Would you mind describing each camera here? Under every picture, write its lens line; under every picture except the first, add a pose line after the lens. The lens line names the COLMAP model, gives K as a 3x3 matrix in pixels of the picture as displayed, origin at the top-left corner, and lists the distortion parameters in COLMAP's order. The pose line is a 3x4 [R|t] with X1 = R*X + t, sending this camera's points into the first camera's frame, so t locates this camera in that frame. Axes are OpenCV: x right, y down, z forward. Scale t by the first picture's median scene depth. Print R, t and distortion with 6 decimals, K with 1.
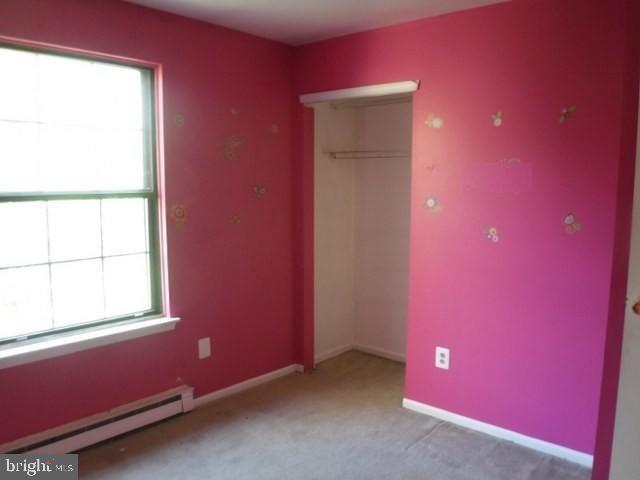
lens RADIAL K [[522.1, 0, 320.0], [0, 522.1, 240.0], [0, 0, 1]] dist [-0.092912, 0.011712]
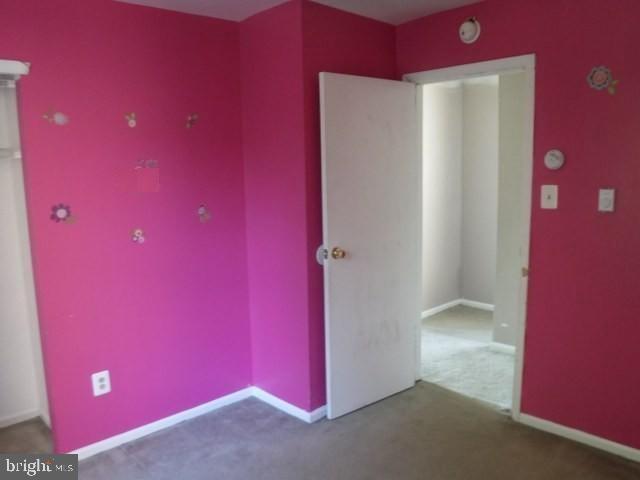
lens RADIAL K [[522.1, 0, 320.0], [0, 522.1, 240.0], [0, 0, 1]] dist [-0.092912, 0.011712]
pose [[0.083841, -0.153746, 0.984547, -0.633065], [0.142385, 0.979736, 0.140870, -0.095882], [-0.986254, 0.128374, 0.104033, 0.563626]]
